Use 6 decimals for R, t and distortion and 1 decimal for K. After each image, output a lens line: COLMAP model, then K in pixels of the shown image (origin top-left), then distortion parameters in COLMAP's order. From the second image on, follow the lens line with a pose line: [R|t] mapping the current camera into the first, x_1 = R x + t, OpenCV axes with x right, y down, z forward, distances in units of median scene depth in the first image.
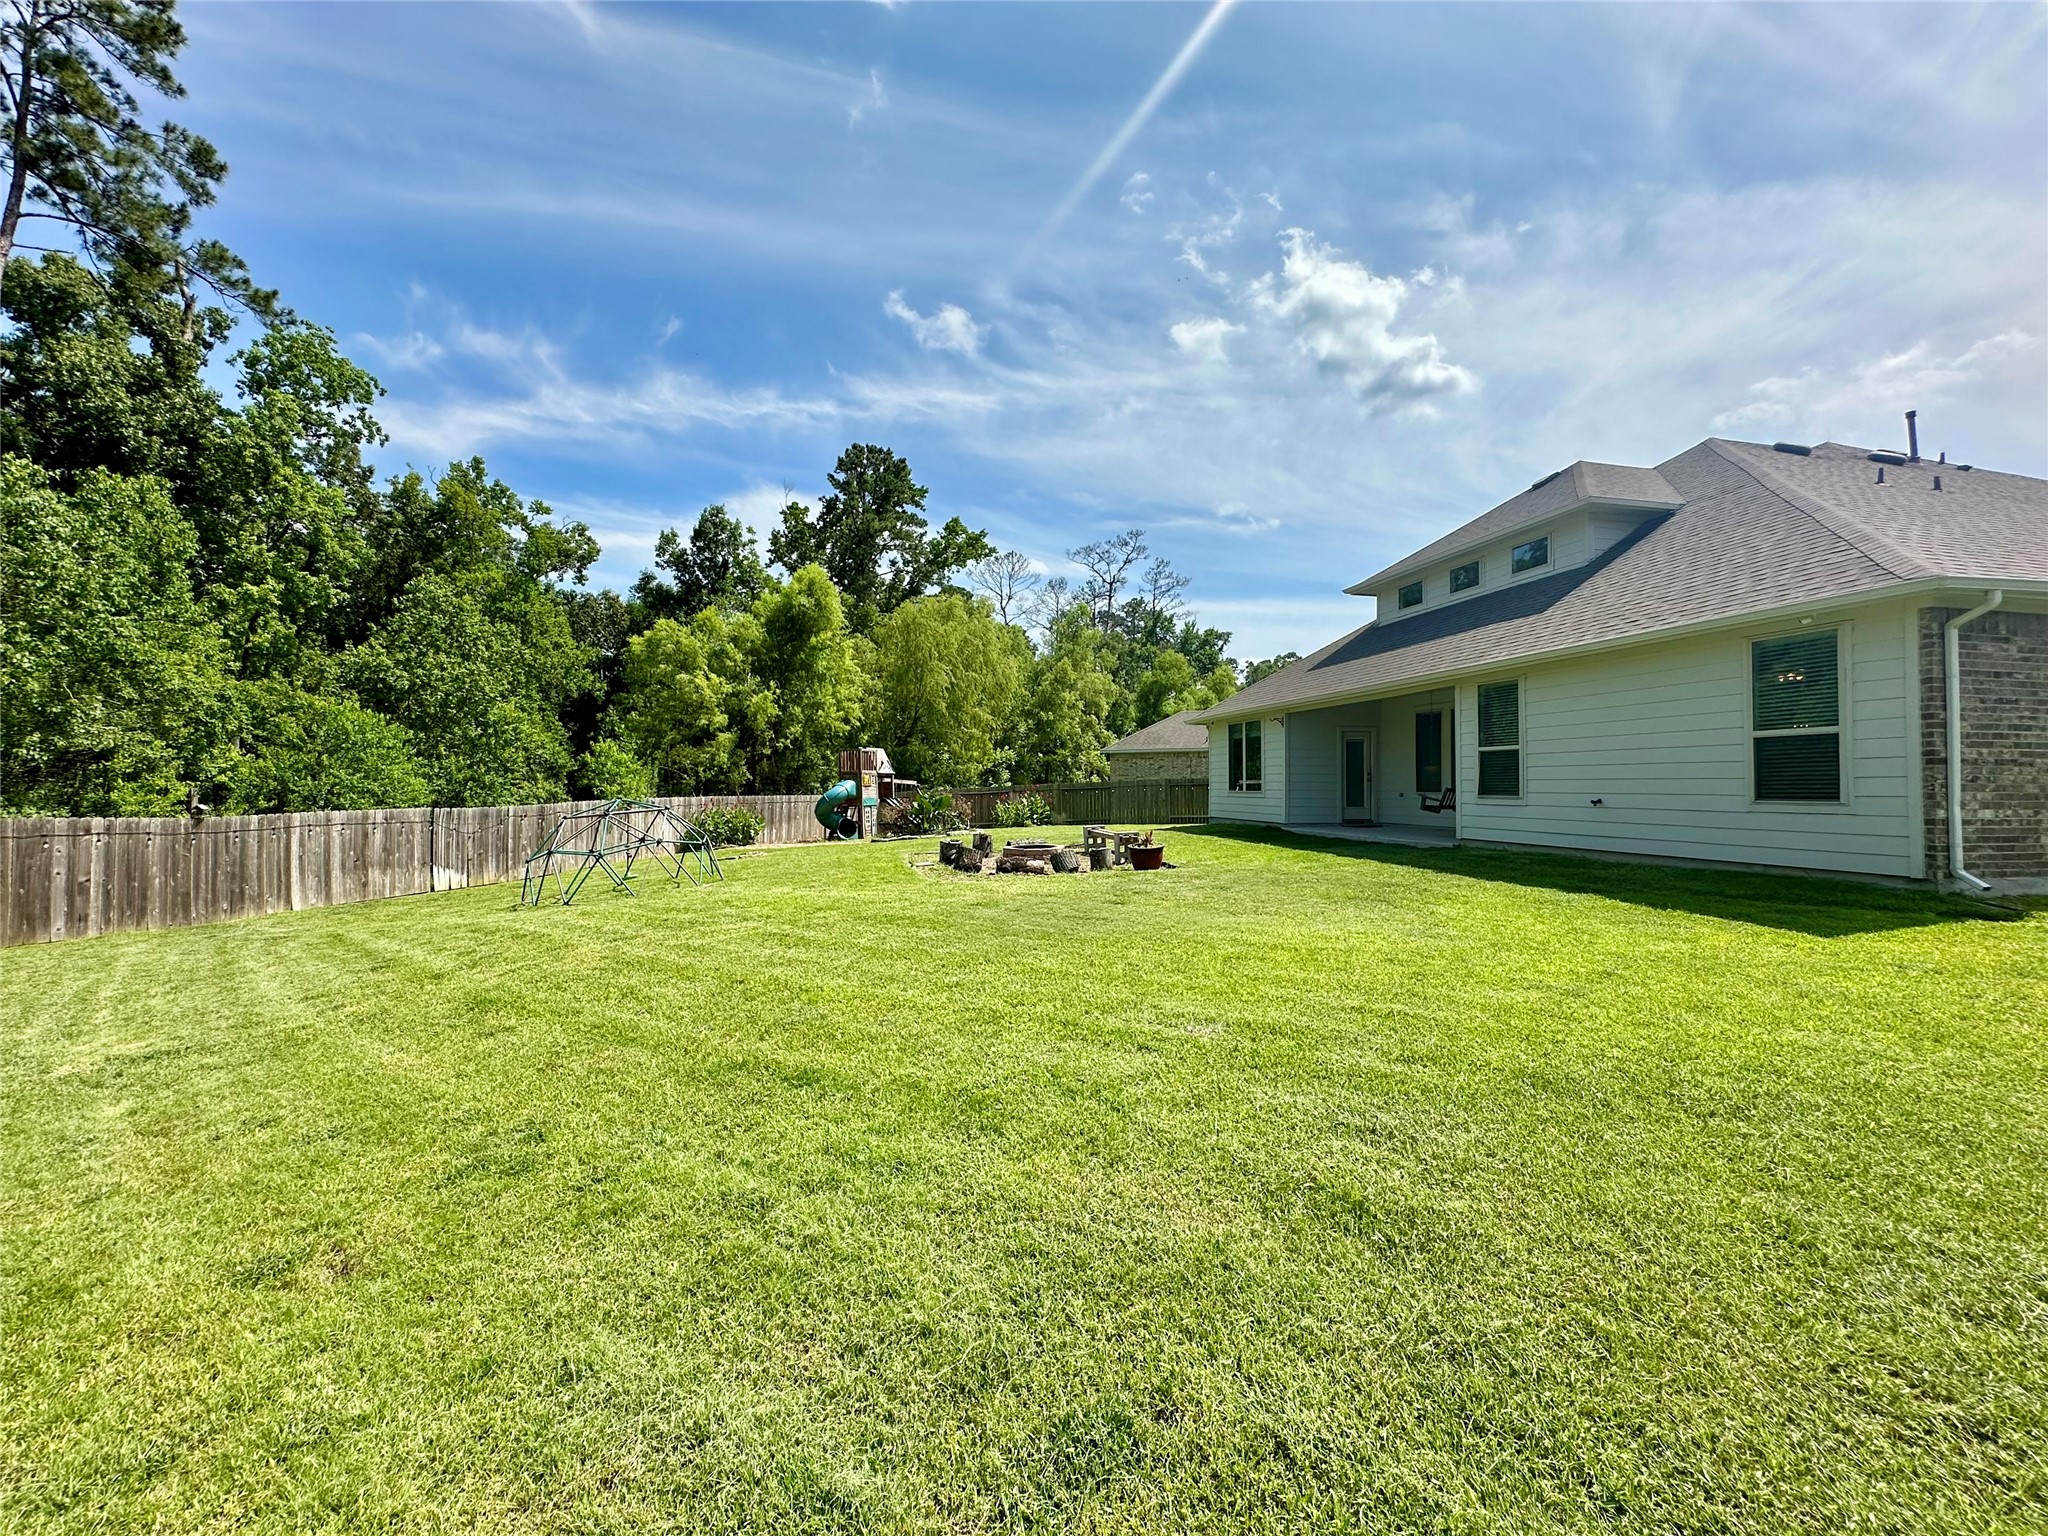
lens RADIAL K [[819.9, 0, 1034.1], [0, 819.9, 772.4], [0, 0, 1]] dist [-0.000148, -0.000740]
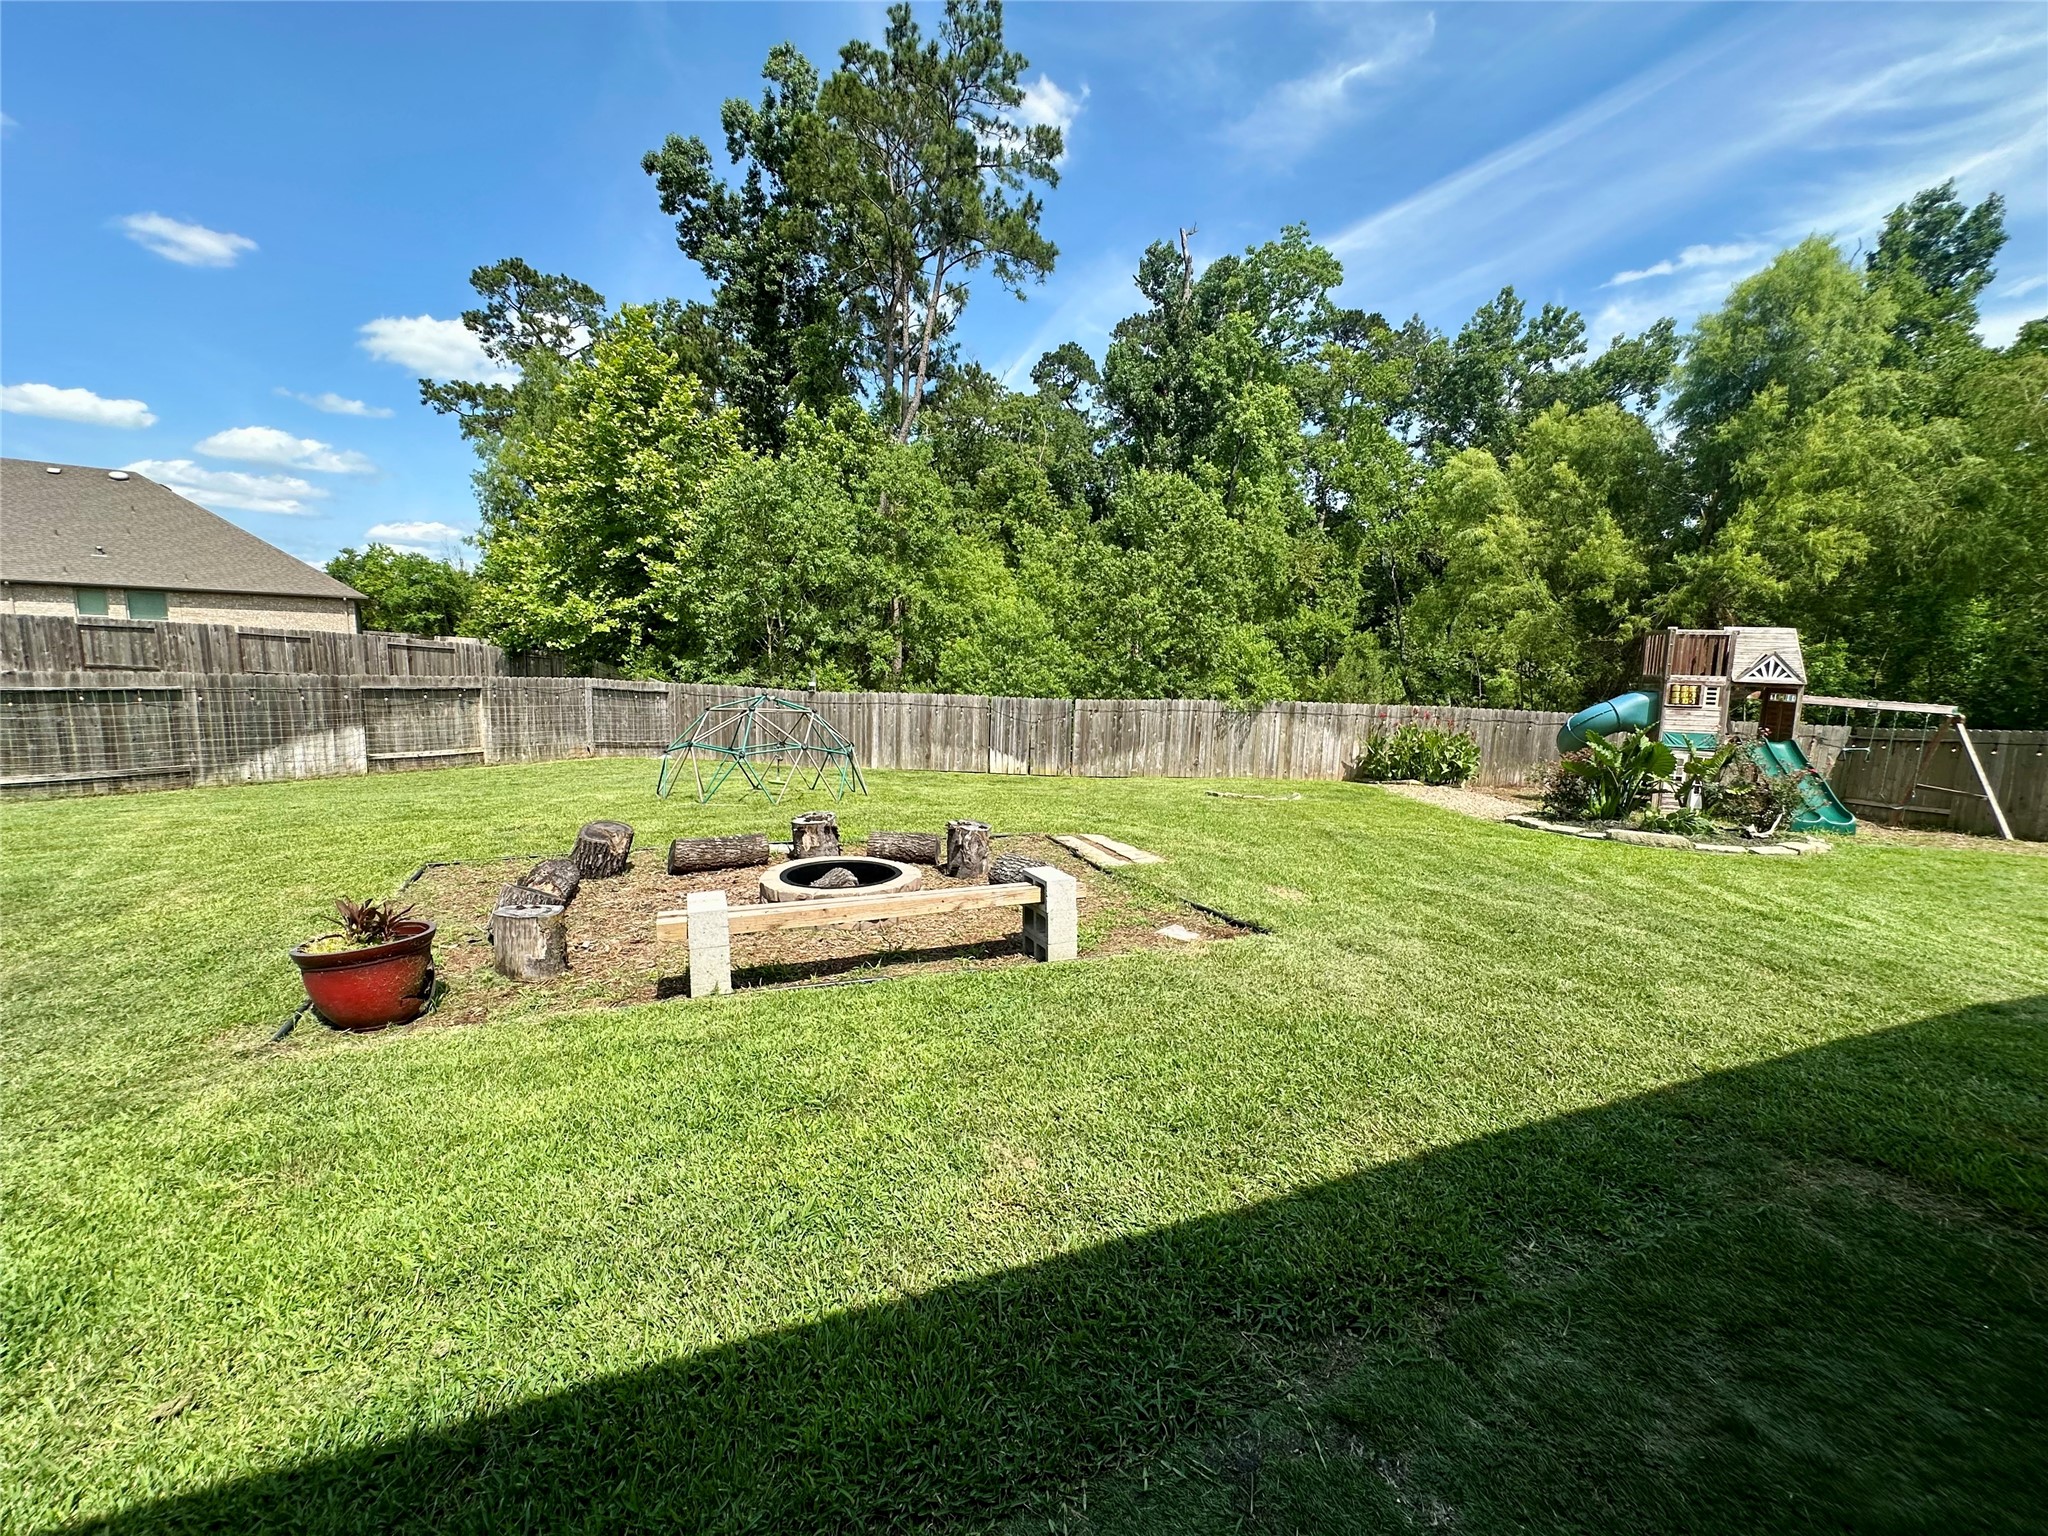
lens RADIAL K [[819.9, 0, 1019.1], [0, 819.9, 767.8], [0, 0, 1]] dist [-0.000148, -0.000740]
pose [[0.187773, 0.133475, -0.973101, 0.294703], [-0.019904, 0.991037, 0.132095, -0.005078], [0.982011, -0.005435, 0.188746, 0.738146]]
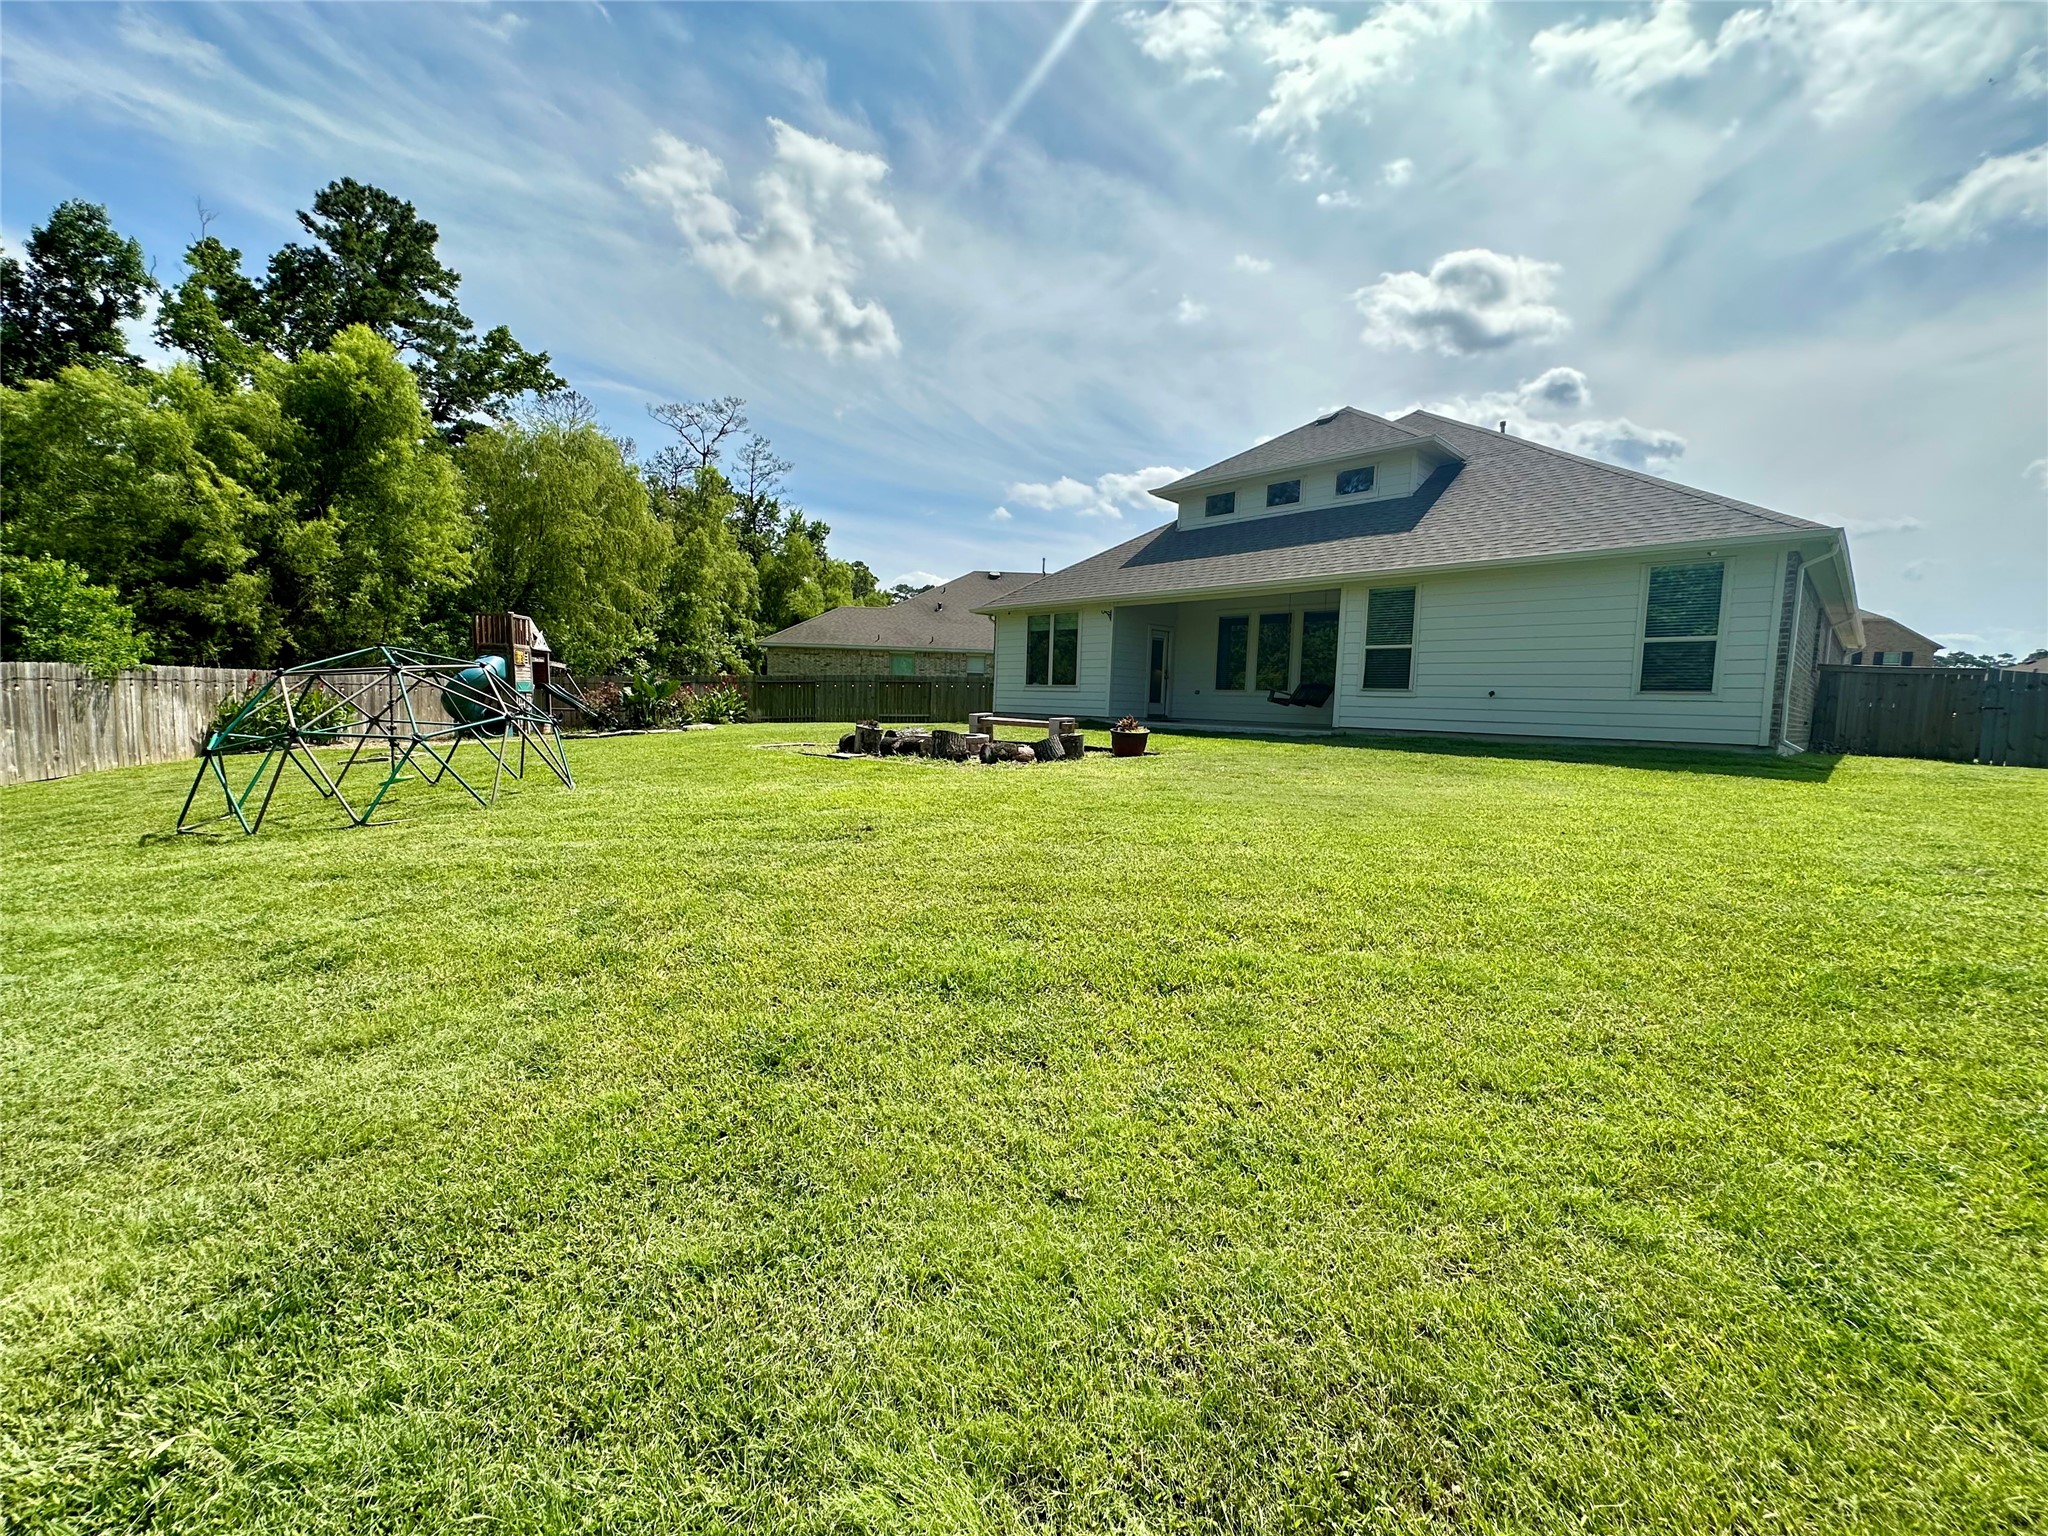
lens RADIAL K [[819.9, 0, 1038.1], [0, 819.9, 767.4], [0, 0, 1]] dist [-0.000148, -0.000740]
pose [[0.852430, -0.017235, 0.522557, -0.278306], [-0.037201, 0.994924, 0.093500, 0.030435], [-0.521516, -0.099142, 0.847462, 0.170580]]
